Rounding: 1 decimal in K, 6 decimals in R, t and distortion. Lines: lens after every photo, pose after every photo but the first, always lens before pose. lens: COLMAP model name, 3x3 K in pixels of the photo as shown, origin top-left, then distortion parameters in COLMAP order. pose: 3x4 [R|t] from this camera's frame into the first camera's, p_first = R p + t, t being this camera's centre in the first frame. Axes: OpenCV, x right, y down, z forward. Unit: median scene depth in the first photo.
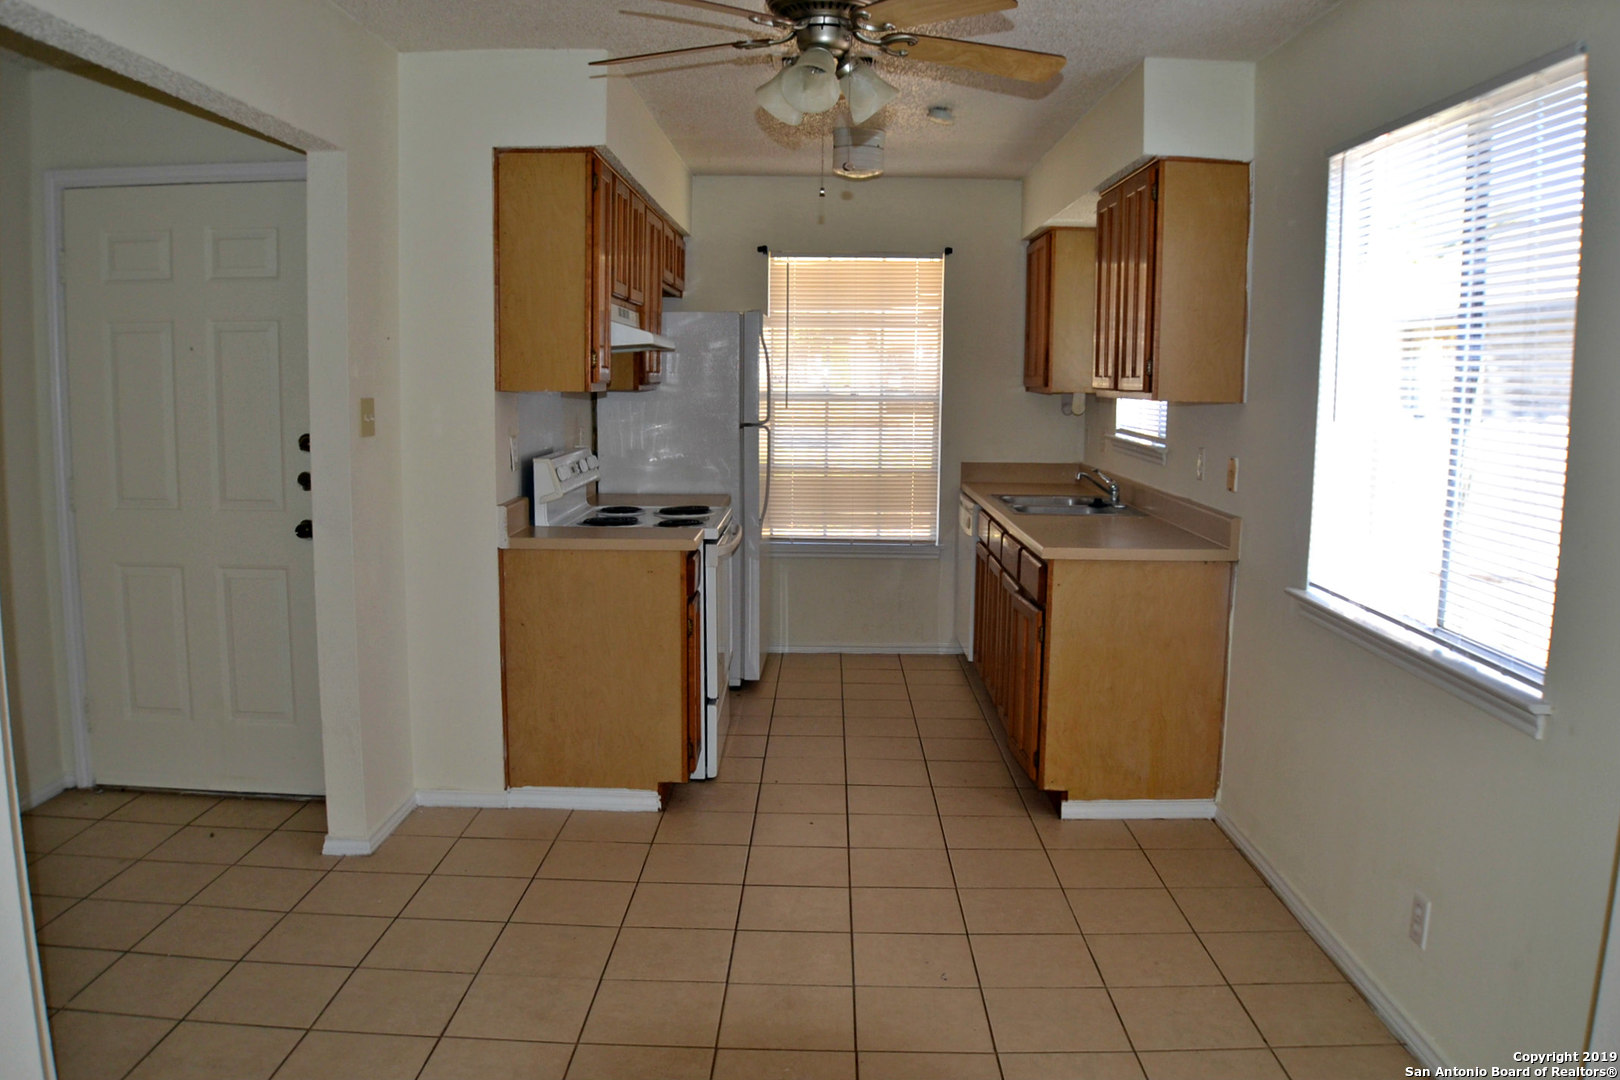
lens RADIAL K [[1268.9, 0, 810.0], [0, 1268.9, 540.0], [0, 0, 1]] dist [-0.139302, -0.000533]
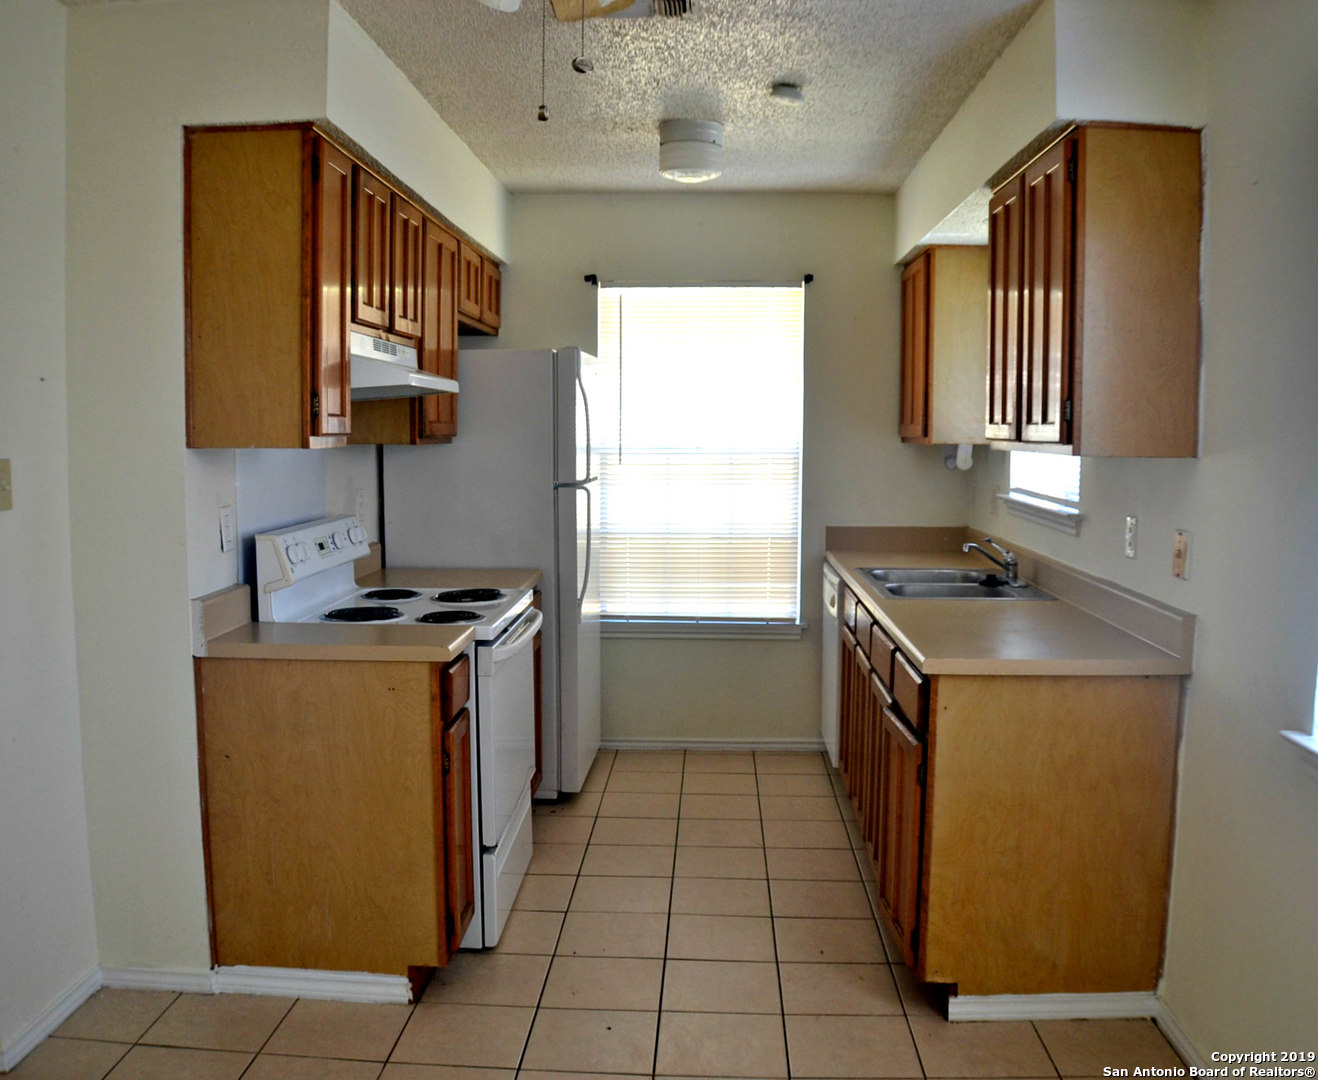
lens RADIAL K [[1197.5, 0, 659.0], [0, 1197.5, 540.0], [0, 0, 1]] dist [-0.137915, 0.006963]
pose [[0.999406, -0.002873, -0.034348, 0.050676], [0.001643, 0.999358, -0.035785, -0.034368], [0.034429, 0.035708, 0.998769, 0.281282]]
